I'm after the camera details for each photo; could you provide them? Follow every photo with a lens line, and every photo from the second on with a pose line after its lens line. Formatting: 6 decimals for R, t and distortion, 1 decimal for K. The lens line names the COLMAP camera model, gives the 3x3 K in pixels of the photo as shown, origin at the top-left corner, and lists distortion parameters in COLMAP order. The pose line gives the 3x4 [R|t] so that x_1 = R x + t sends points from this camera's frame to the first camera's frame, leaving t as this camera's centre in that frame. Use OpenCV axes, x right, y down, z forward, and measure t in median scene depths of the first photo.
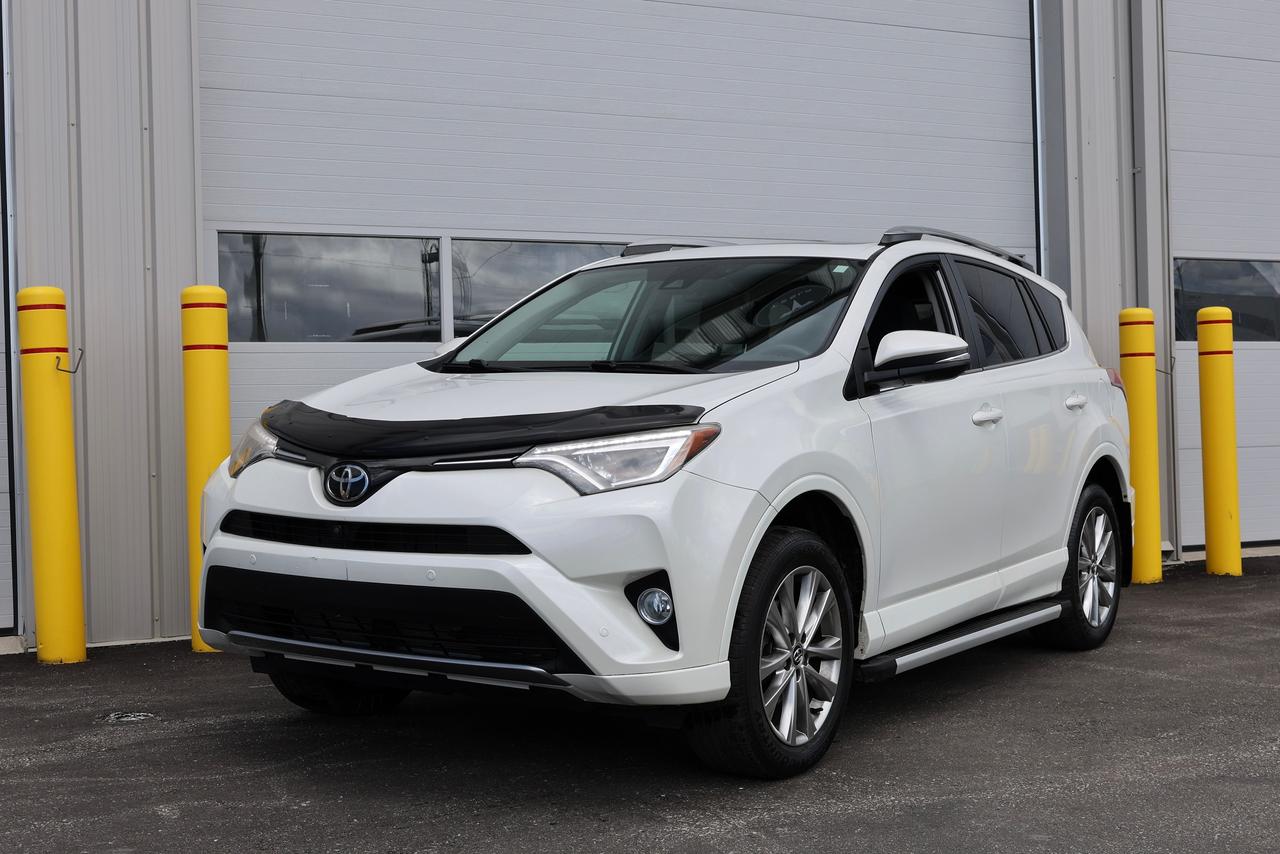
lens RADIAL K [[1674.7, 0, 639.9], [0, 1674.7, 420.9], [0, 0, 1]] dist [0.019304, 0.000000]
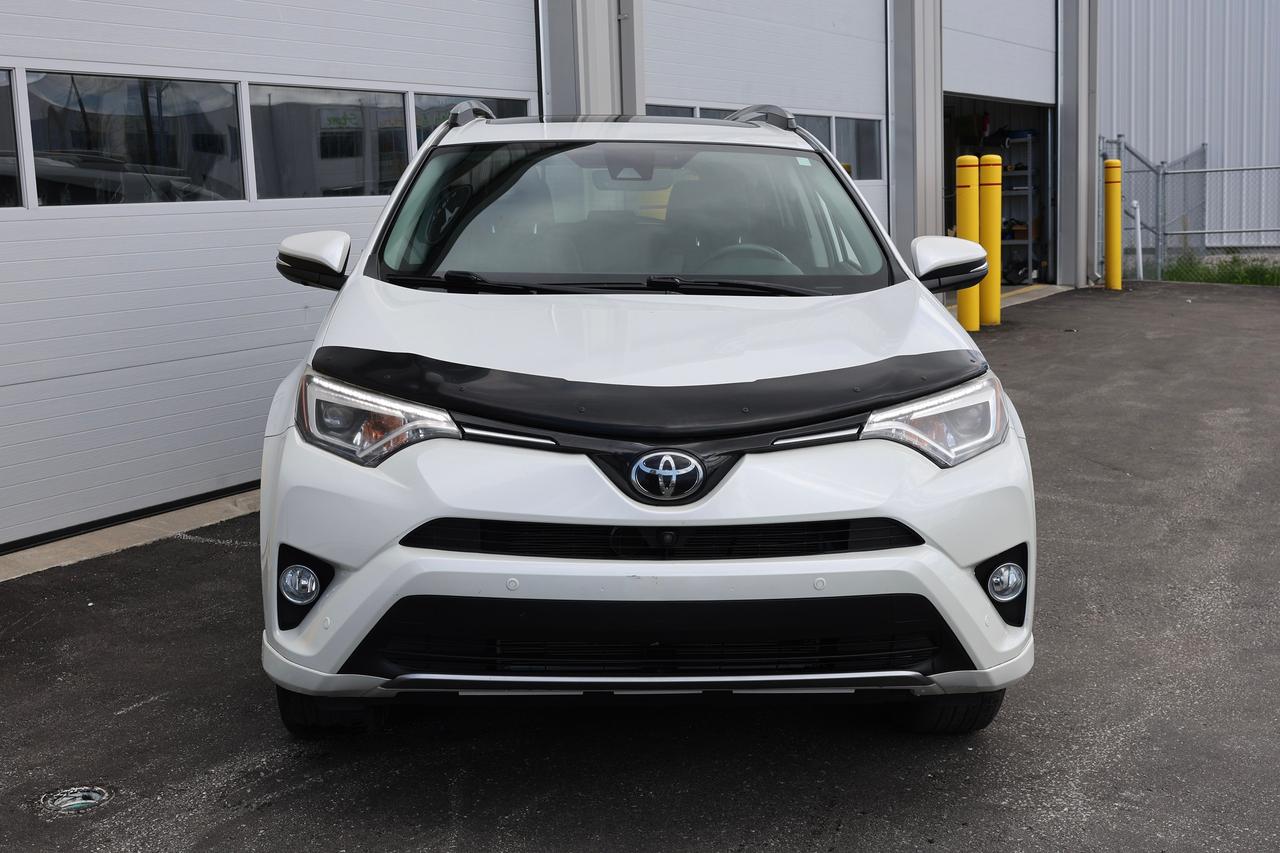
lens RADIAL K [[1674.7, 0, 639.7], [0, 1674.7, 428.1], [0, 0, 1]] dist [0.019304, 0.000000]
pose [[0.812444, -0.085366, 0.576756, -0.643200], [0.009539, 0.991037, 0.133248, -0.090285], [-0.582961, -0.102755, 0.805976, 0.389162]]
